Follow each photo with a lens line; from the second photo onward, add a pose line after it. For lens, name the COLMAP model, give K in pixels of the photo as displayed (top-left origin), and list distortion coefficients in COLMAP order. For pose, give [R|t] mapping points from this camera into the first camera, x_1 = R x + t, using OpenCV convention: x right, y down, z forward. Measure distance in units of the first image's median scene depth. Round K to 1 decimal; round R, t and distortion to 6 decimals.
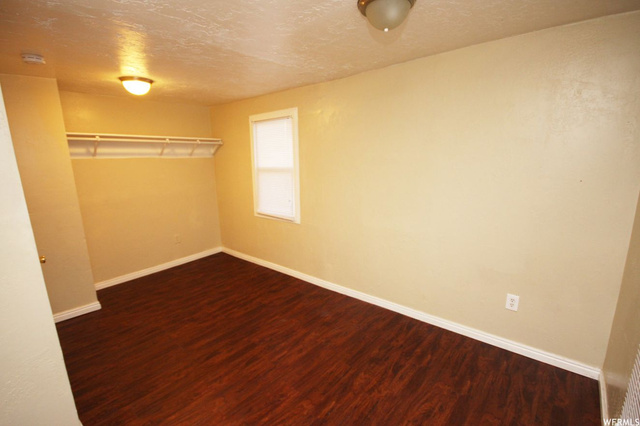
lens RADIAL K [[297.4, 0, 319.1], [0, 297.4, 220.1], [0, 0, 1]] dist [0.000115, -0.000233]
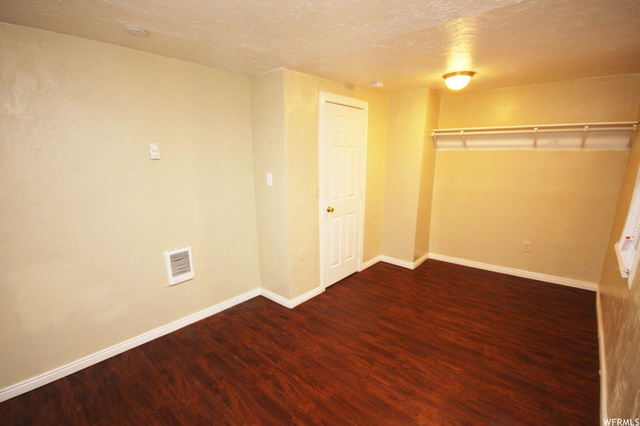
lens RADIAL K [[297.4, 0, 319.1], [0, 297.4, 220.1], [0, 0, 1]] dist [0.000115, -0.000233]
pose [[-0.006486, 0.240661, -0.970588, 0.517389], [-0.207068, 0.949248, 0.236753, -0.137922], [0.978305, 0.202513, 0.043676, 0.586791]]
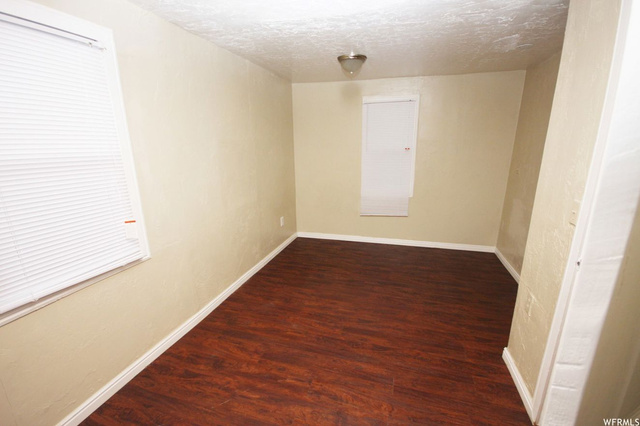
lens RADIAL K [[297.4, 0, 319.1], [0, 297.4, 220.1], [0, 0, 1]] dist [0.000115, -0.000233]
pose [[-0.418526, -0.201651, 0.885535, -0.878269], [0.203970, 0.929261, 0.308010, -0.206537], [-0.885004, 0.309533, -0.347789, 1.176816]]
